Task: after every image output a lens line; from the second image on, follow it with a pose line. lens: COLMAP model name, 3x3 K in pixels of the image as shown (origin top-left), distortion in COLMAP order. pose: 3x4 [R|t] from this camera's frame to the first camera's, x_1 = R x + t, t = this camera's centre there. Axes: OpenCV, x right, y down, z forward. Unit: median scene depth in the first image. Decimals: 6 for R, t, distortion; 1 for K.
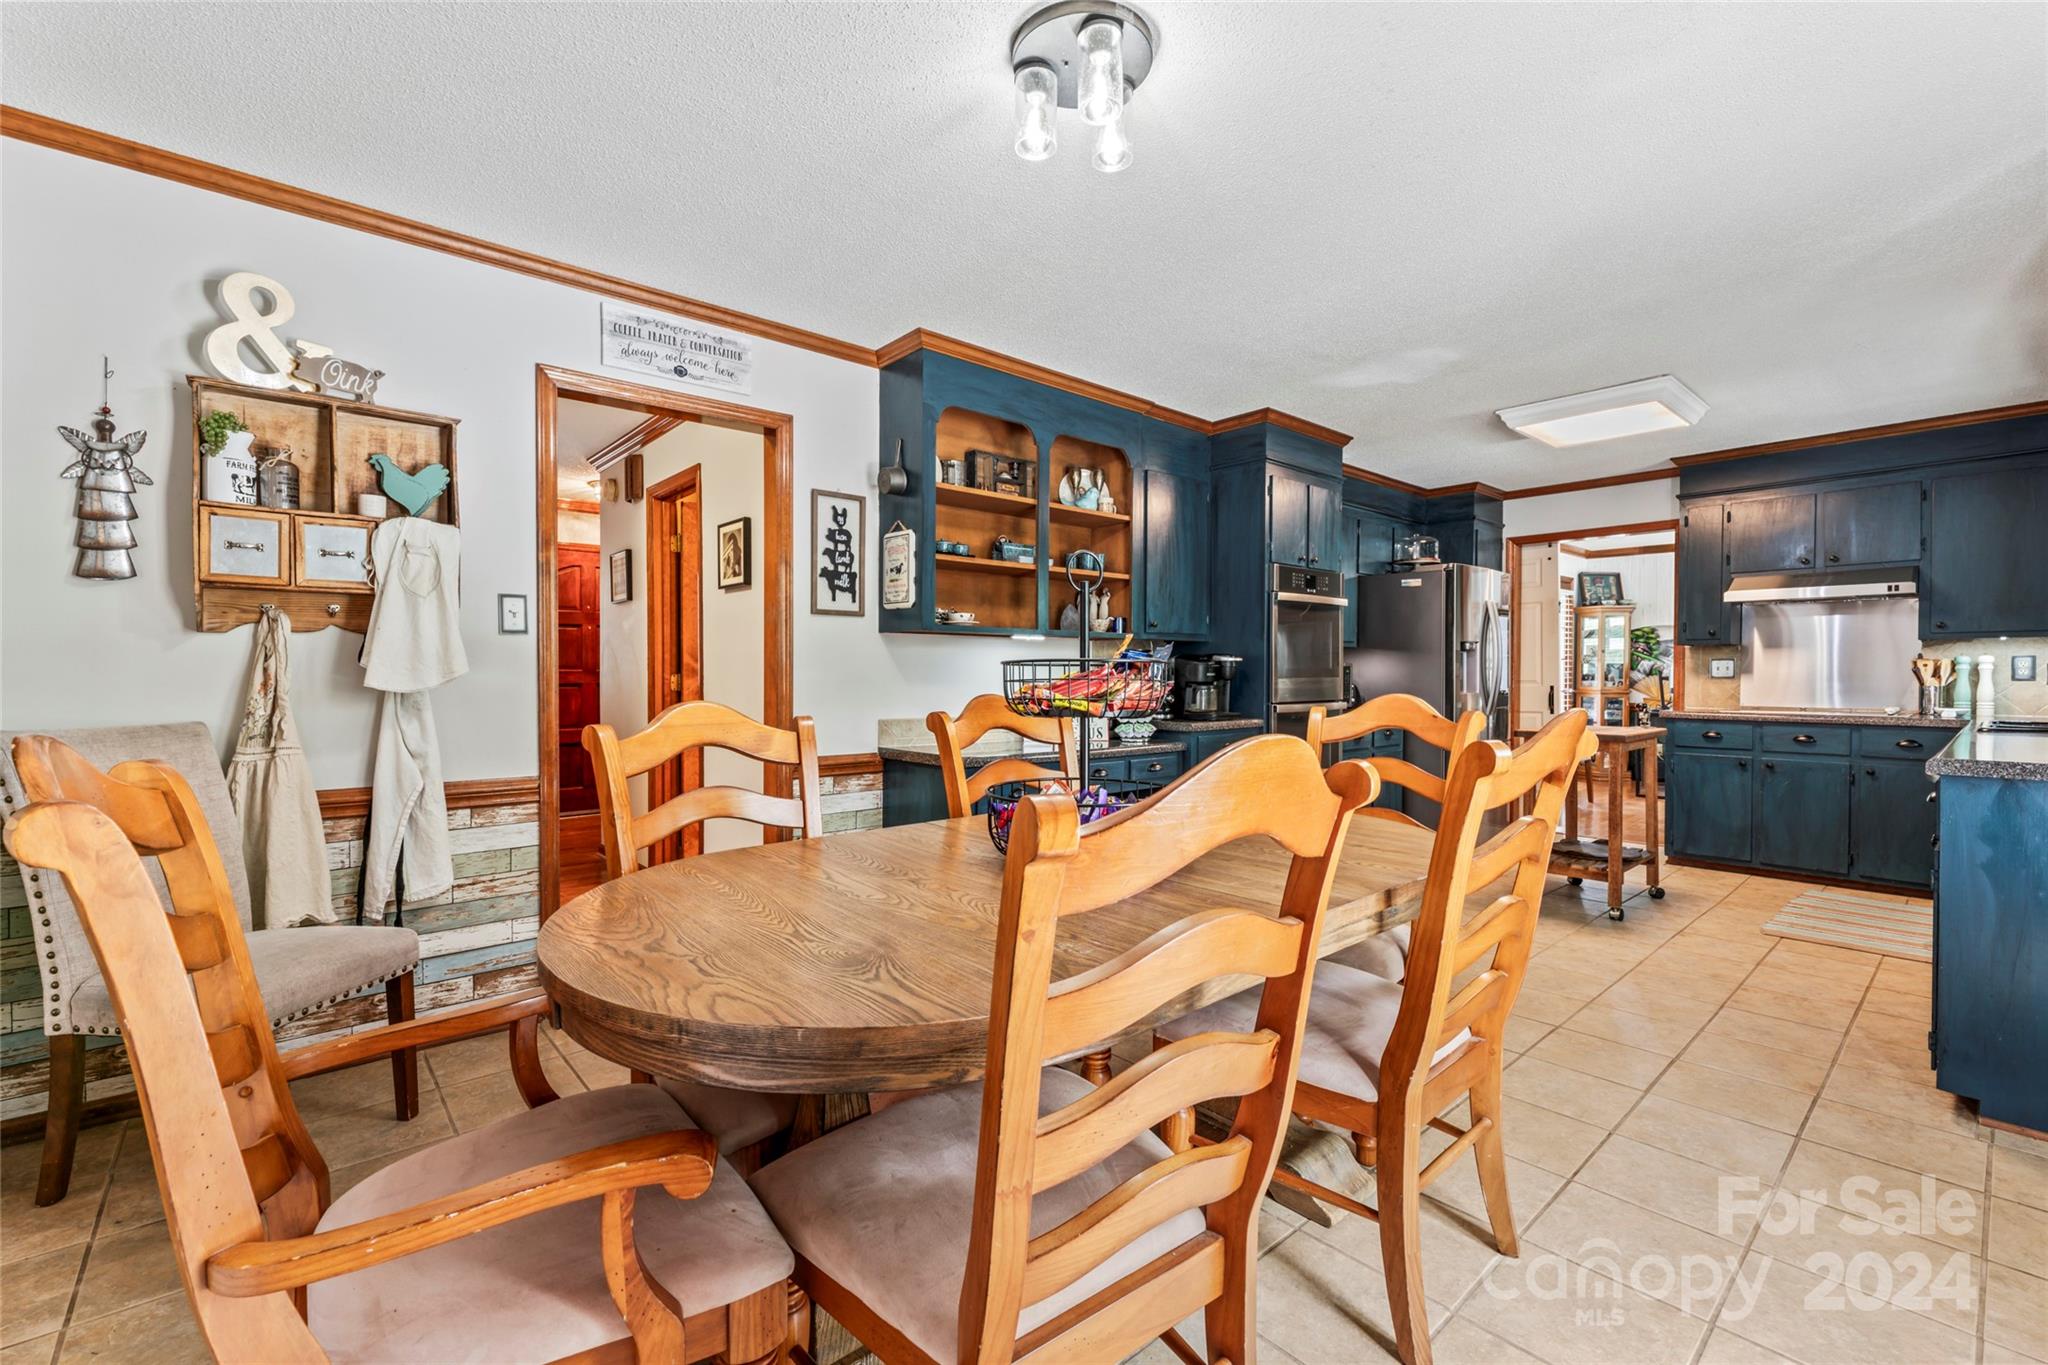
lens RADIAL K [[866.4, 0, 1028.3], [0, 866.4, 681.0], [0, 0, 1]] dist [-0.002255, -0.000870]
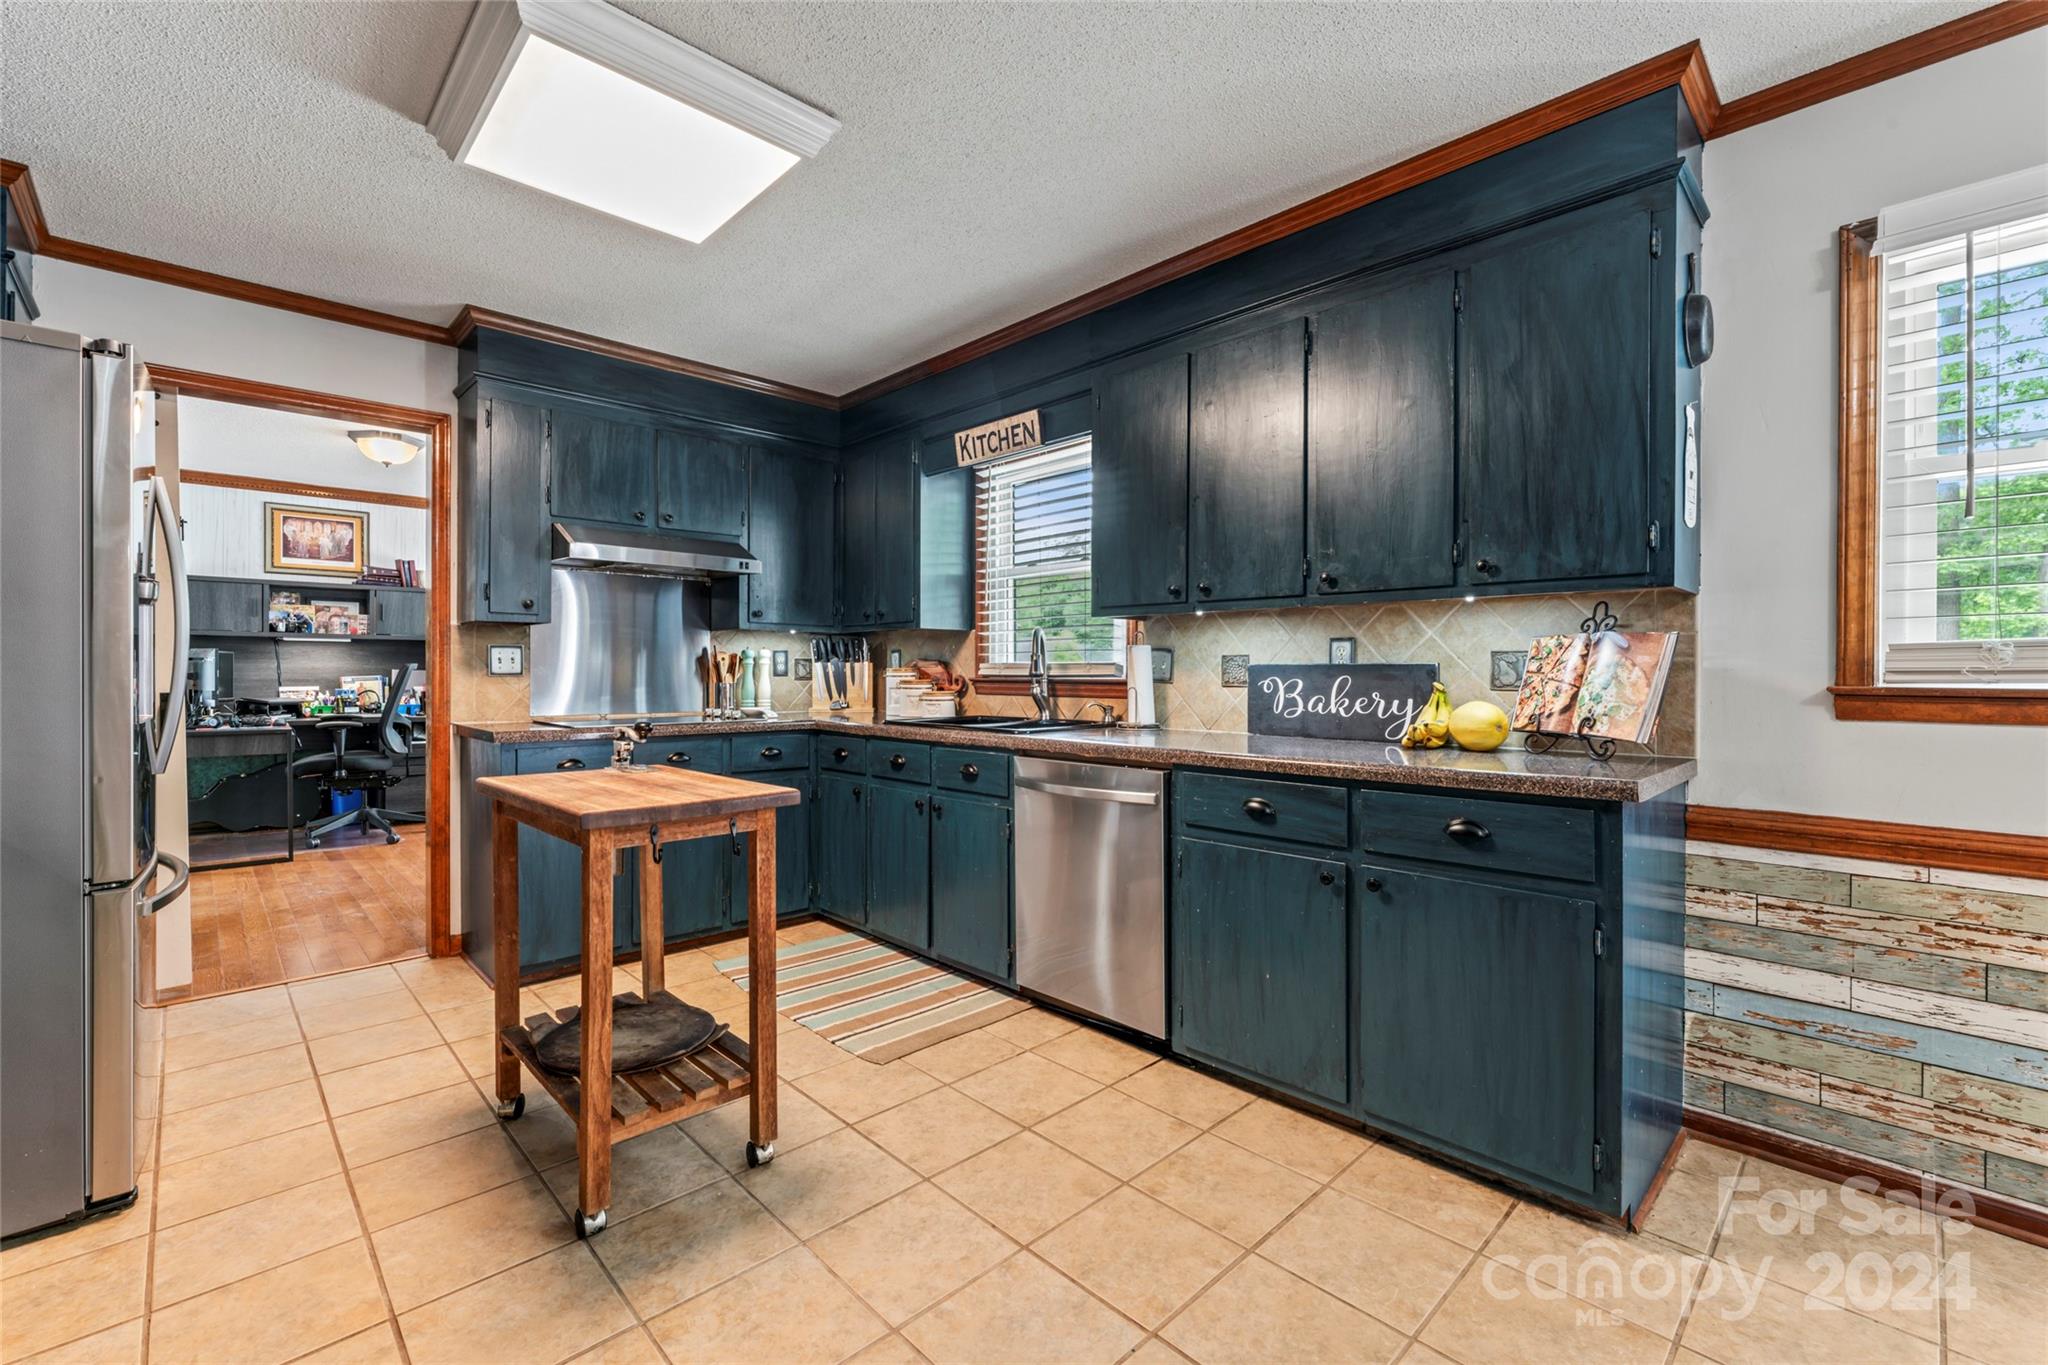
lens RADIAL K [[866.4, 0, 1016.5], [0, 866.4, 672.4], [0, 0, 1]] dist [-0.002255, -0.000870]
pose [[-0.046518, -0.002277, 0.998915, 0.146955], [0.007609, 0.999968, 0.002634, -0.004780], [-0.998888, 0.007723, -0.046499, 0.721072]]
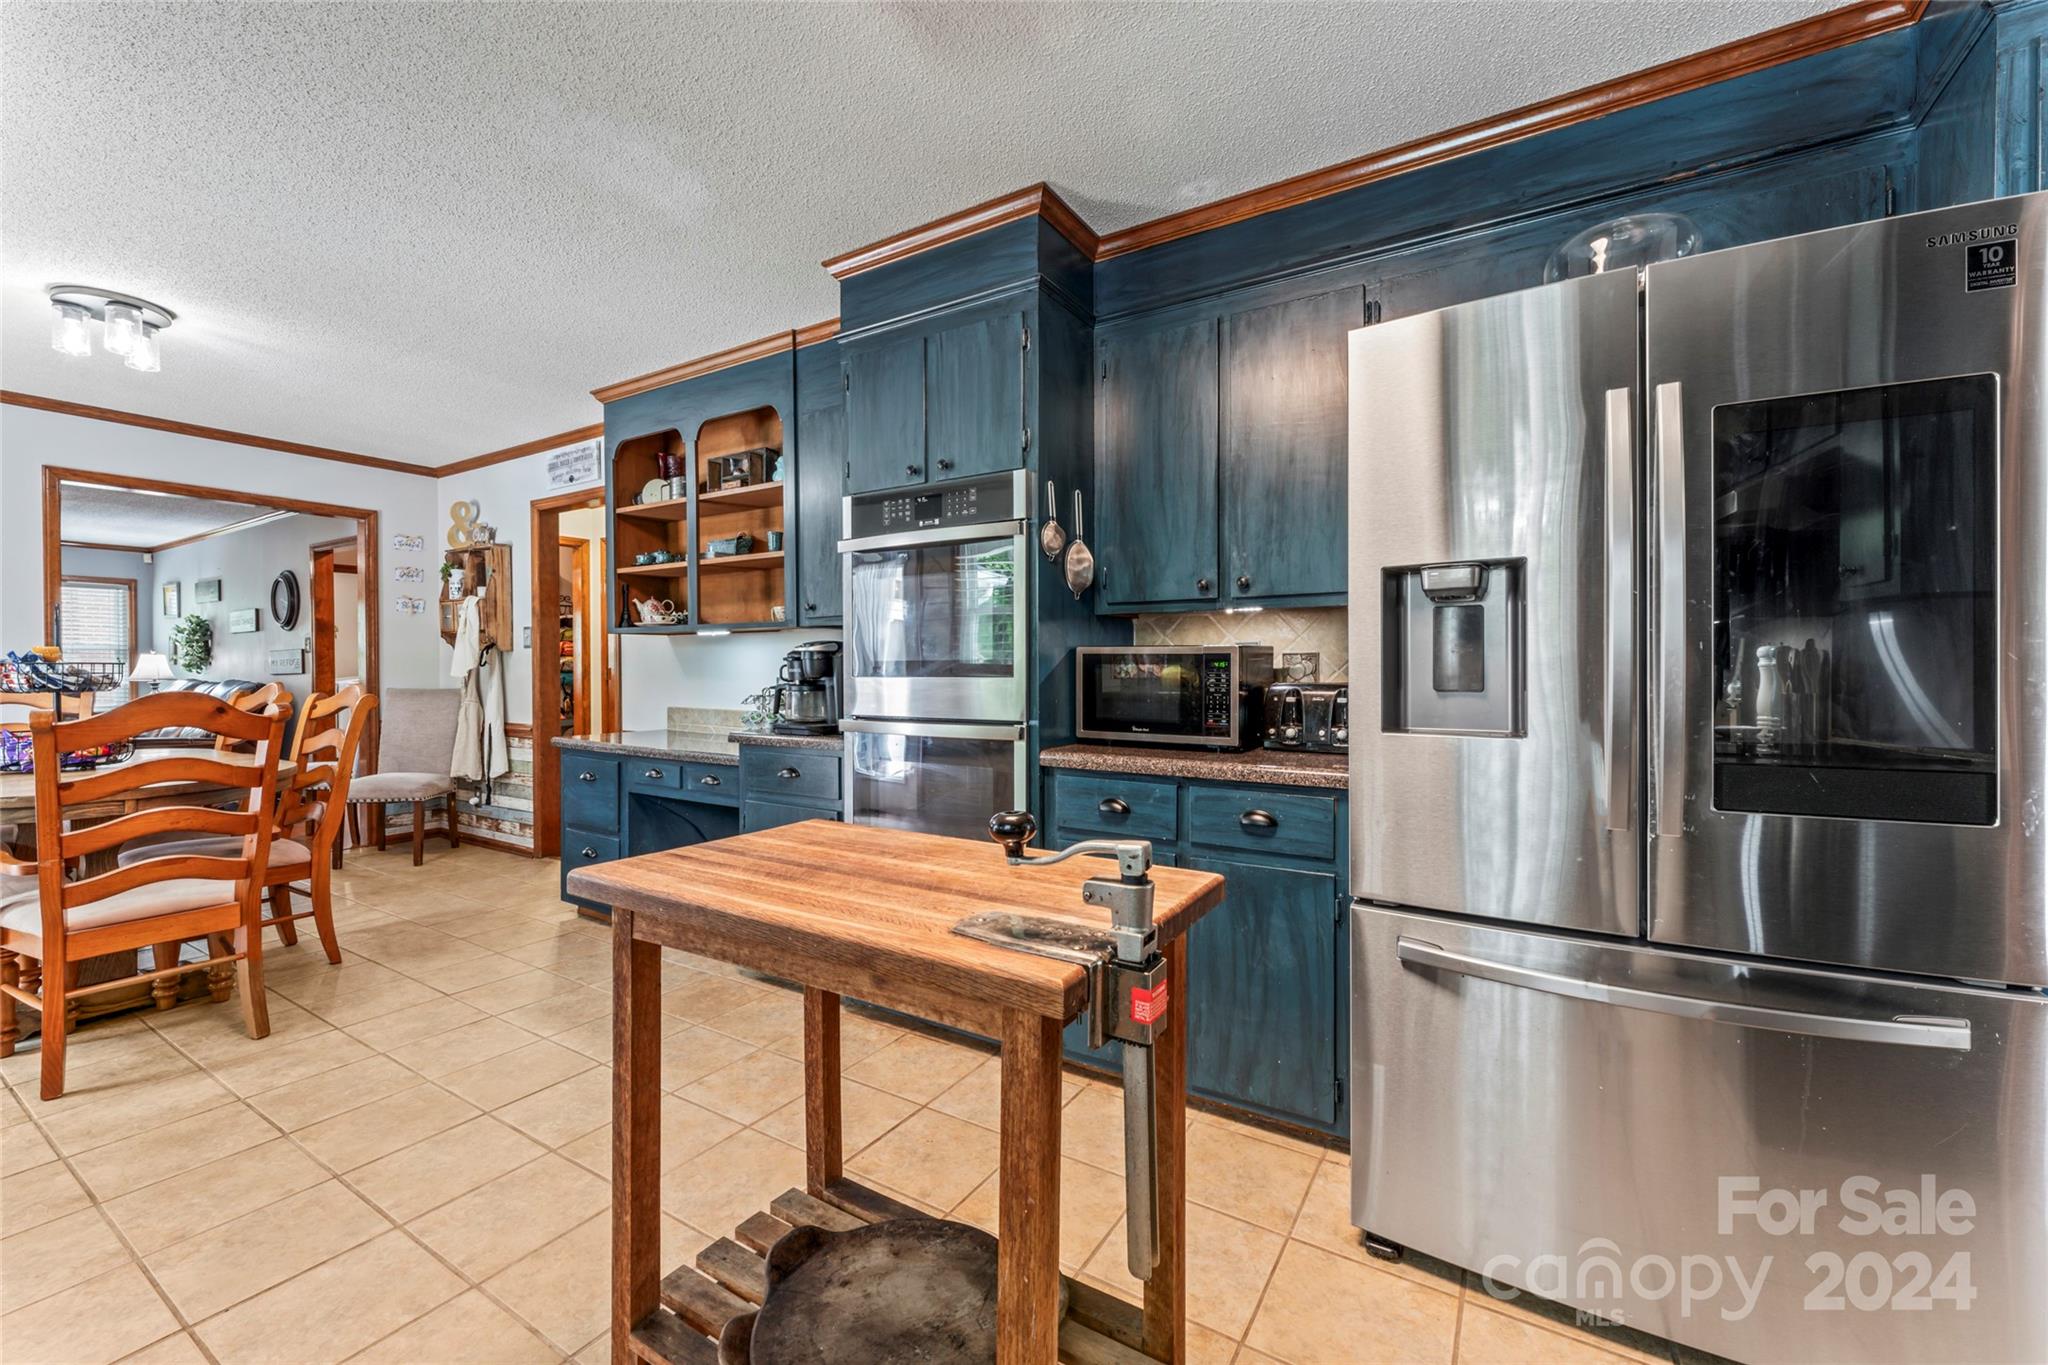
lens RADIAL K [[831.4, 0, 995.5], [0, 831.4, 672.1], [0, 0, 1]] dist [-0.002472, -0.001428]
pose [[0.274107, 0.003919, -0.961691, 0.814687], [-0.009036, 0.999958, 0.001500, -0.007872], [0.961657, 0.008278, 0.274131, 0.848261]]
